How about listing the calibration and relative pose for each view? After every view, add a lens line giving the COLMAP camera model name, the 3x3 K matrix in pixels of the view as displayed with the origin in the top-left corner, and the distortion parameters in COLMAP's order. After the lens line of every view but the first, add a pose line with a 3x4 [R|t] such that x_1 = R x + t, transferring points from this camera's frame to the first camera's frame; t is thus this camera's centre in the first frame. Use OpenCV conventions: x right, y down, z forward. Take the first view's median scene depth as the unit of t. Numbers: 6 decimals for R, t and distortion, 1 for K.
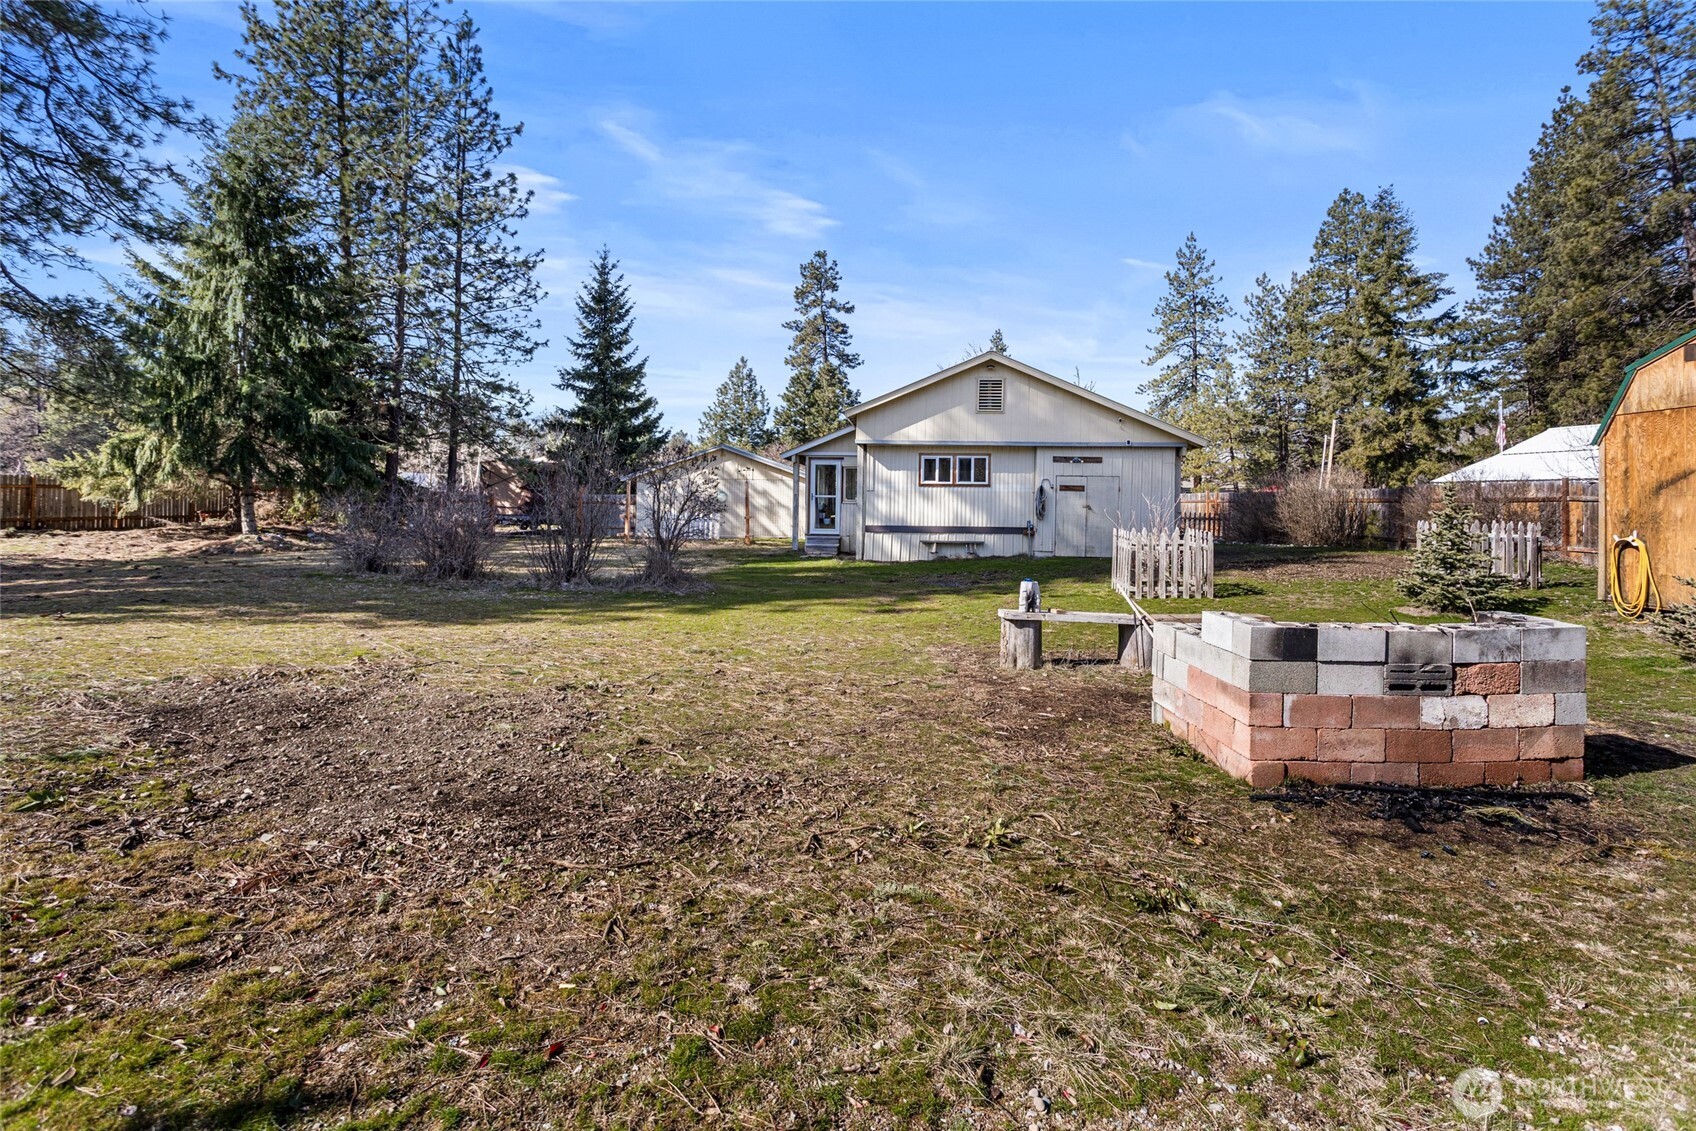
lens RADIAL K [[802.5, 0, 895.7], [0, 802.5, 489.9], [0, 0, 1]] dist [0.001881, 0.000180]
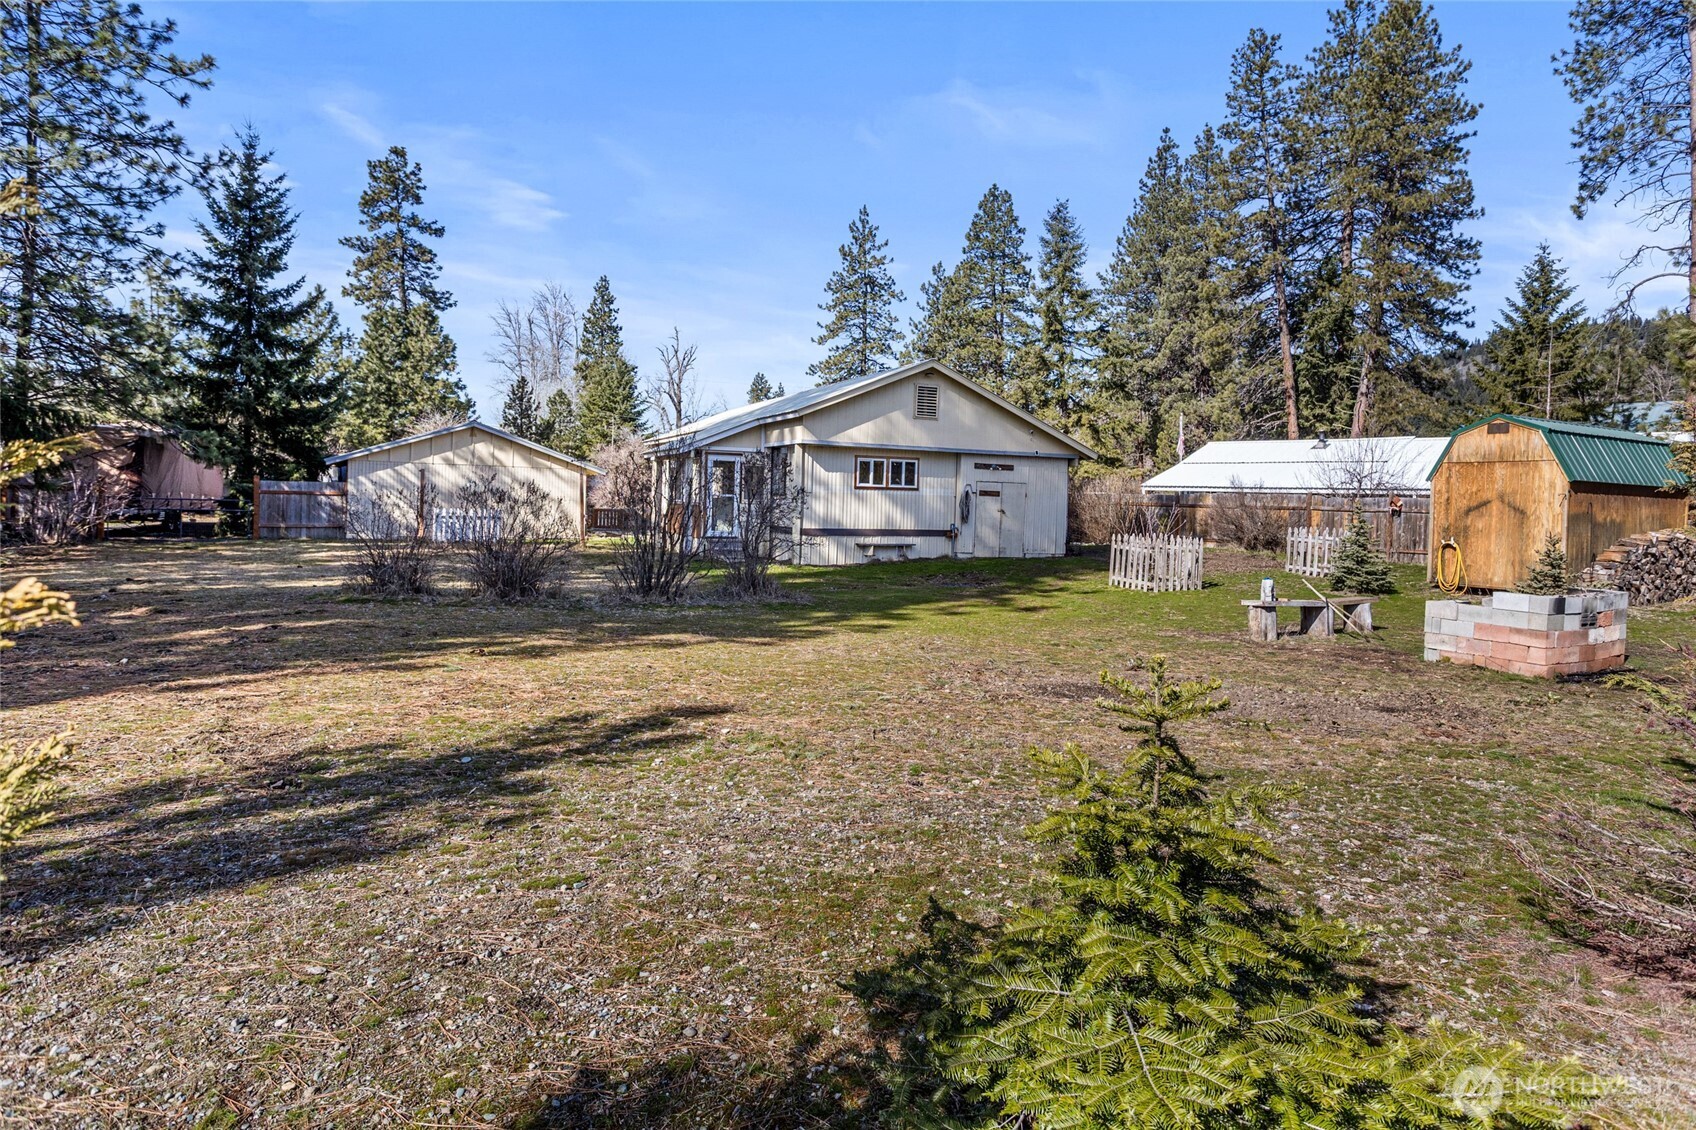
lens RADIAL K [[1021.4, 0, 826.1], [0, 1021.4, 507.7], [0, 0, 1]] dist [-0.009112, -0.002665]
pose [[0.876260, 0.006585, 0.481793, -0.356619], [-0.026375, 0.999063, 0.034314, -0.013786], [-0.481116, -0.042775, 0.875613, -0.048893]]
